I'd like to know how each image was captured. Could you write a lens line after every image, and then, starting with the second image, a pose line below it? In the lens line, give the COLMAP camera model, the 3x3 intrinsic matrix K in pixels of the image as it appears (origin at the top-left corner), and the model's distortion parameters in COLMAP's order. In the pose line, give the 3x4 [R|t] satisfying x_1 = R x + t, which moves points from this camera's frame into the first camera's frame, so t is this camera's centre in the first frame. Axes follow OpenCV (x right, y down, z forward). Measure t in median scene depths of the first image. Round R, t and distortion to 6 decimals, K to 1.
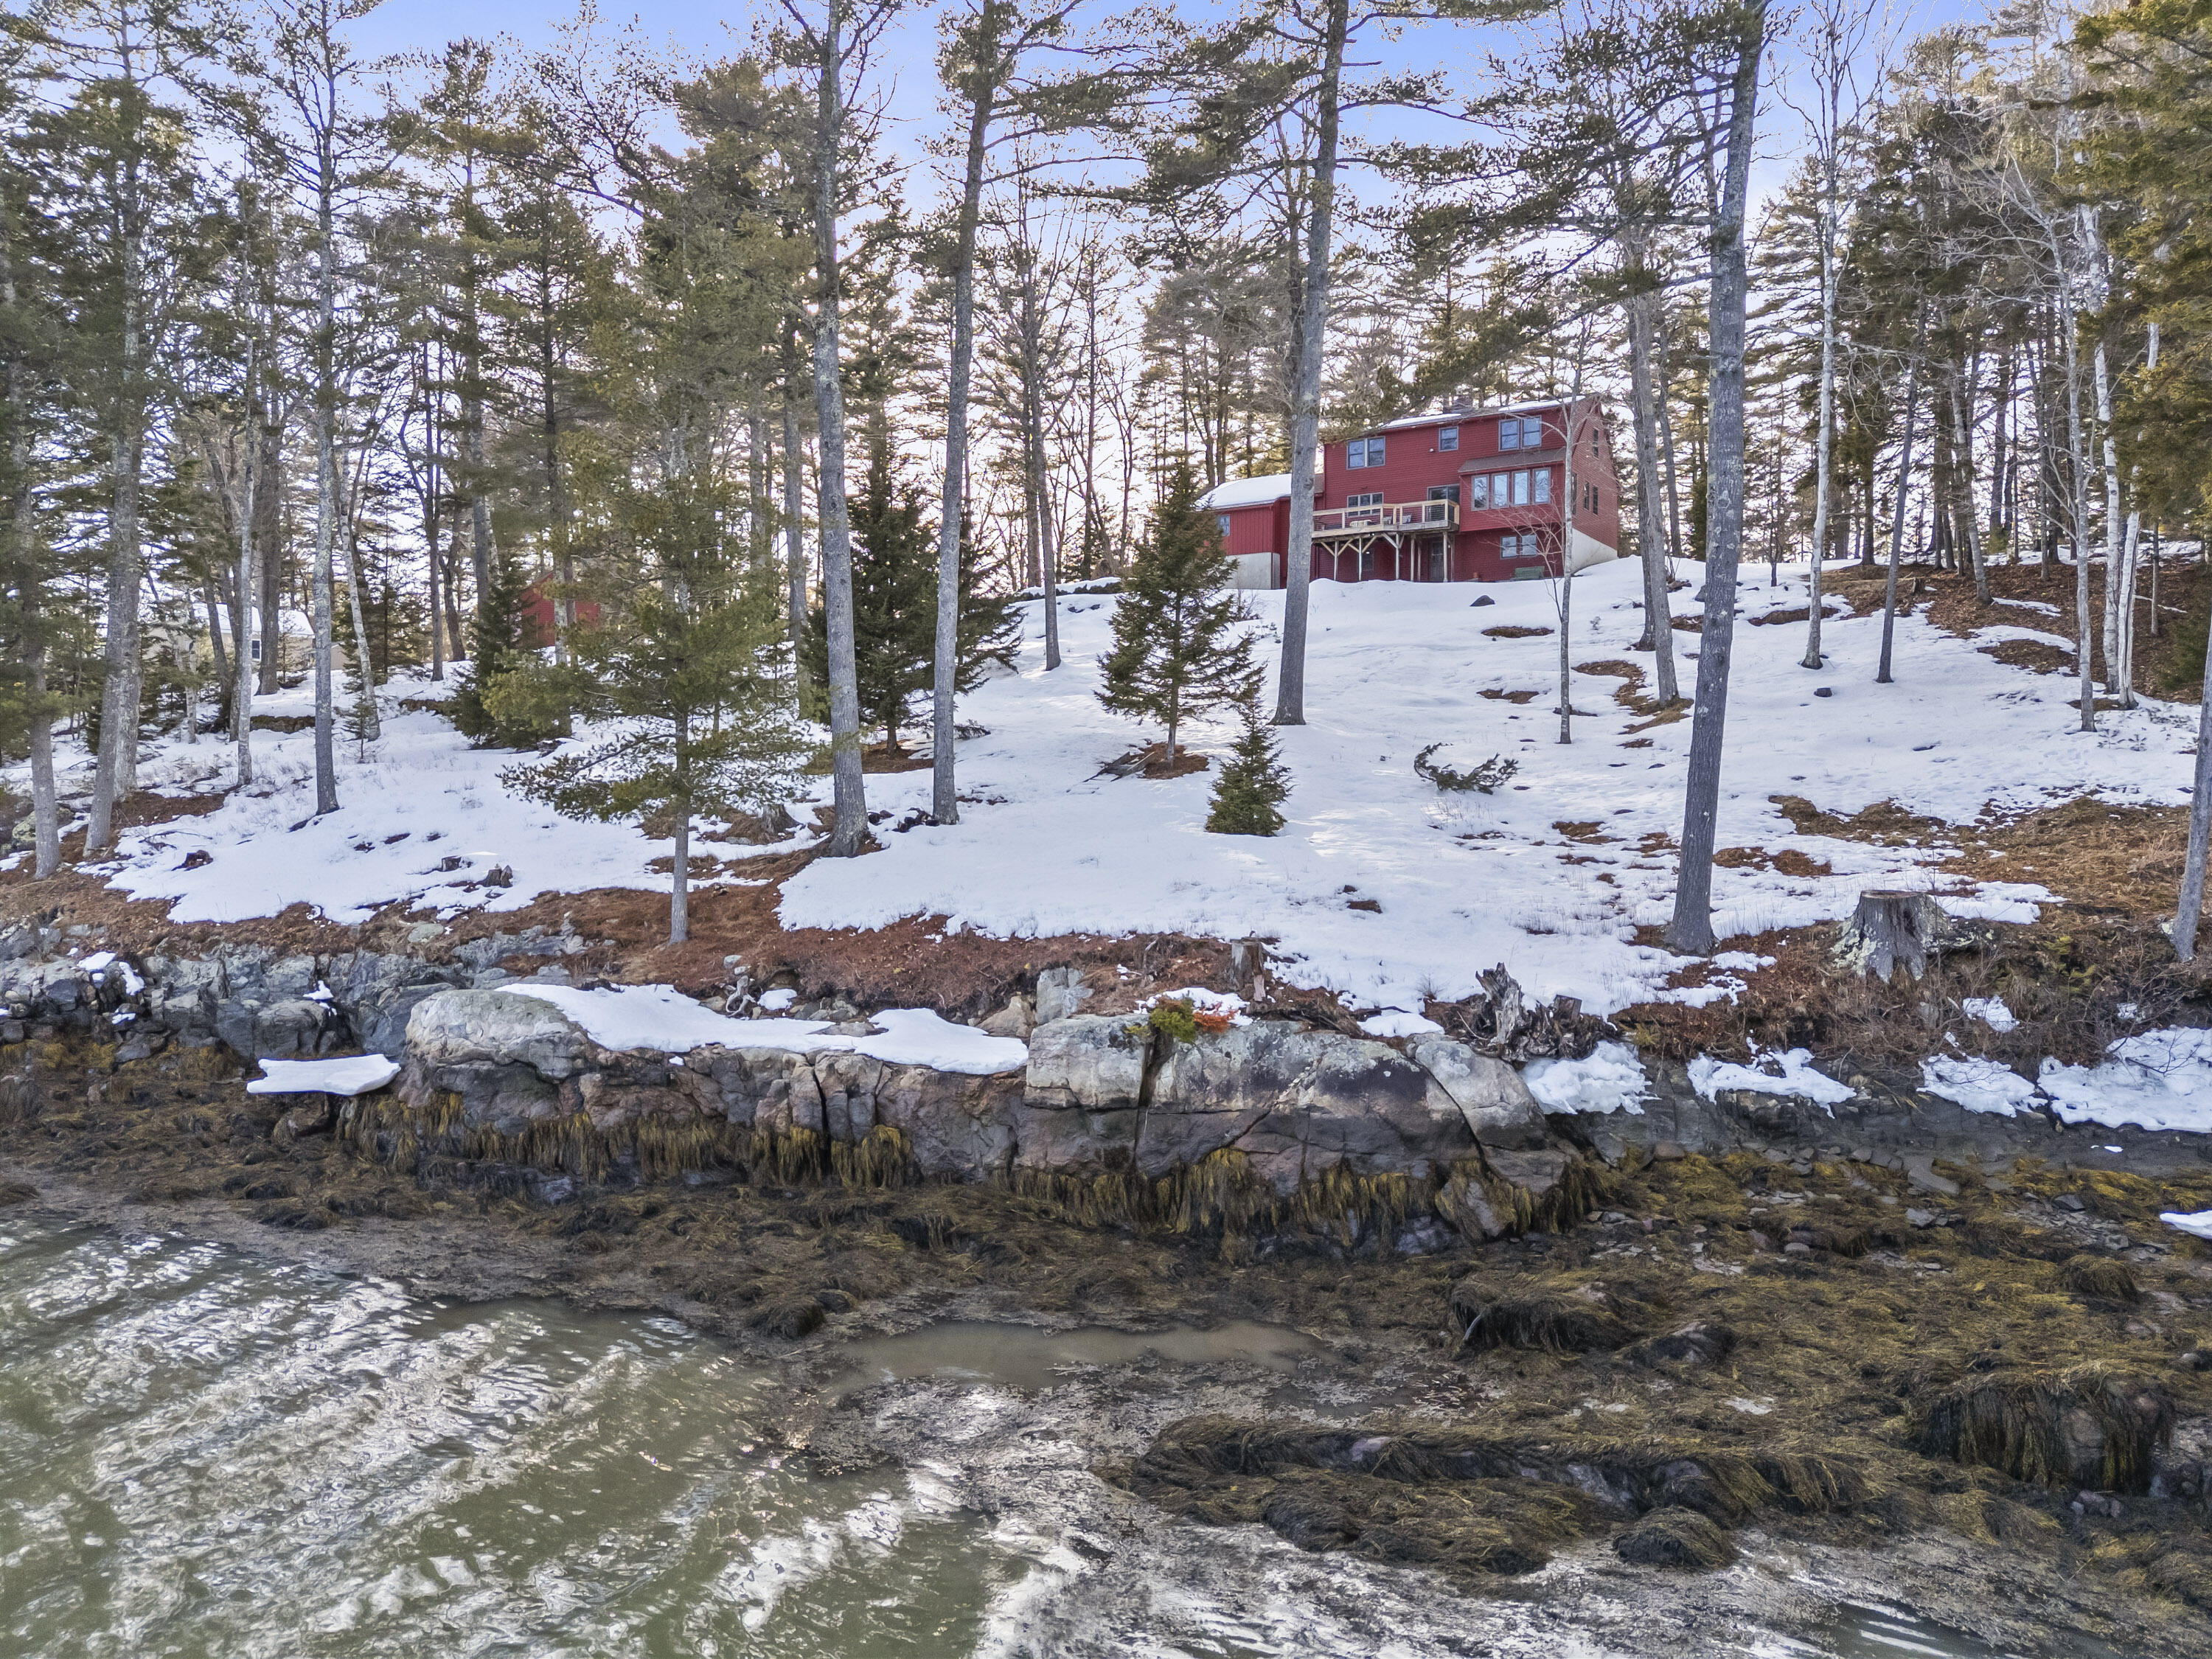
lens RADIAL K [[1613.9, 0, 1099.9], [0, 1613.9, 824.8], [0, 0, 1]] dist [0.080998, -0.065705]
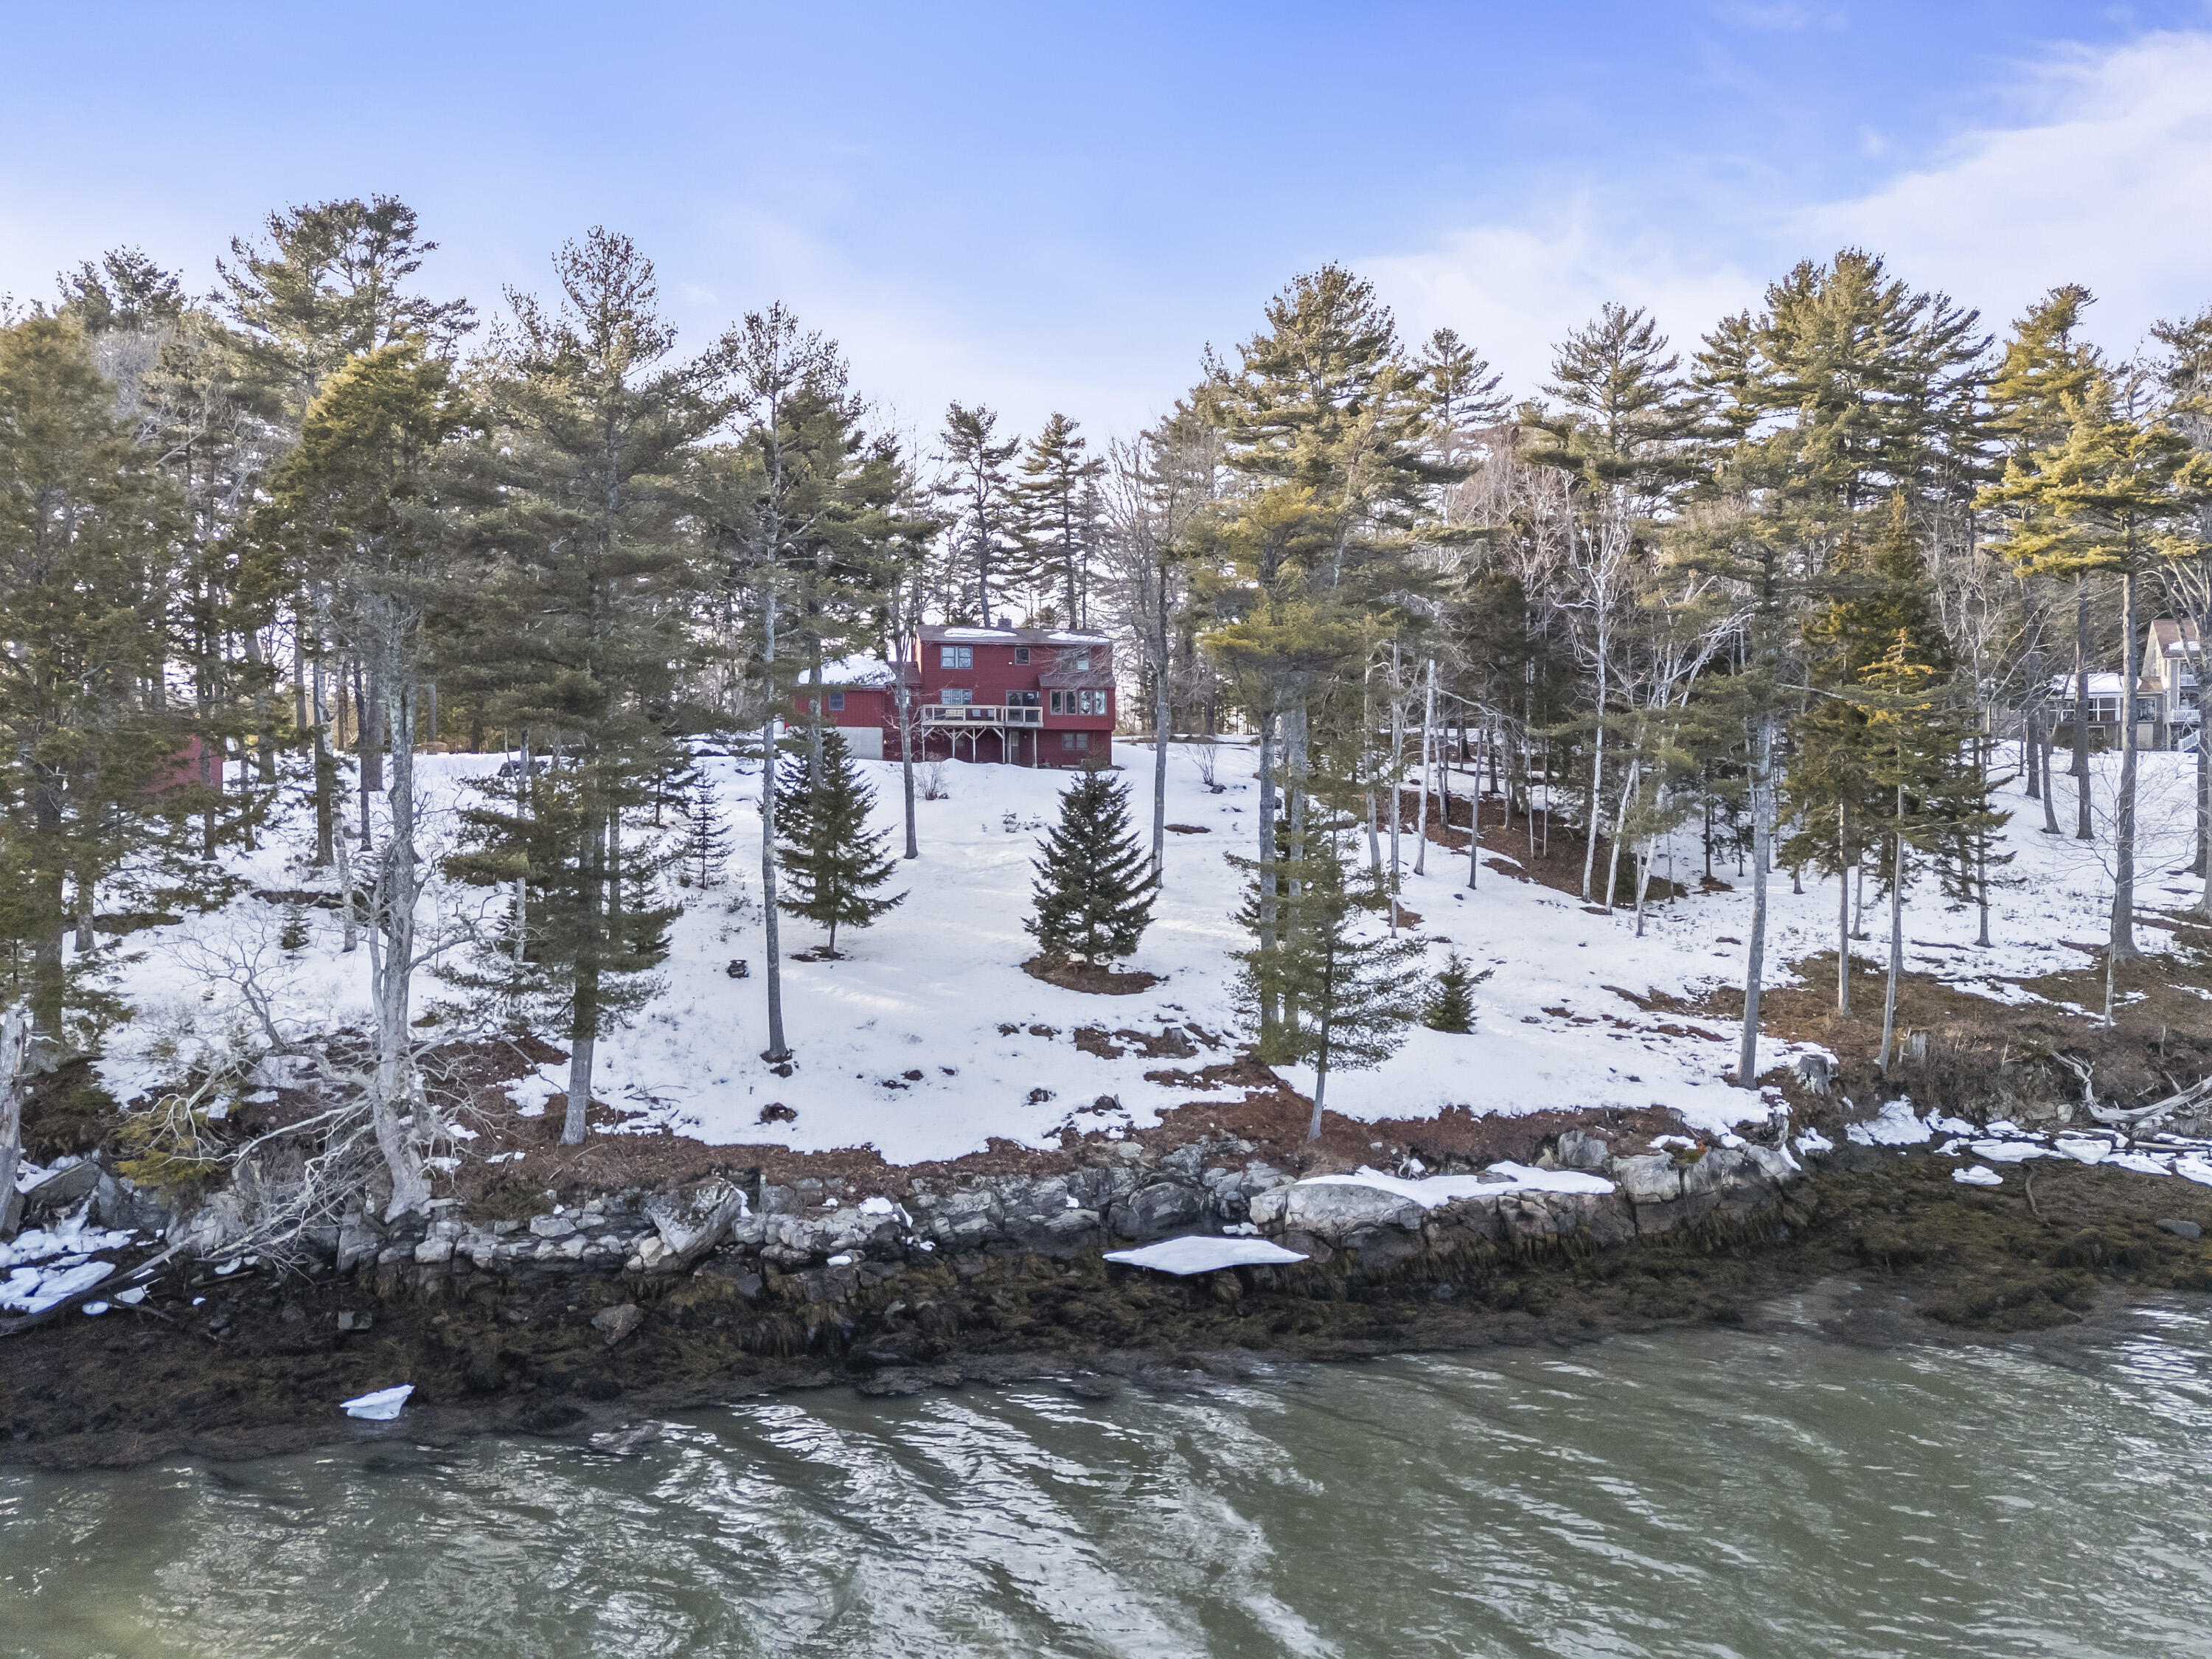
lens RADIAL K [[1602.0, 0, 1099.3], [0, 1602.0, 836.0], [0, 0, 1]] dist [0.143042, -0.214250]
pose [[0.747820, -0.010802, 0.663813, -0.593792], [0.007057, 0.999940, 0.008322, -0.097226], [-0.663864, -0.001539, 0.747852, -0.026143]]
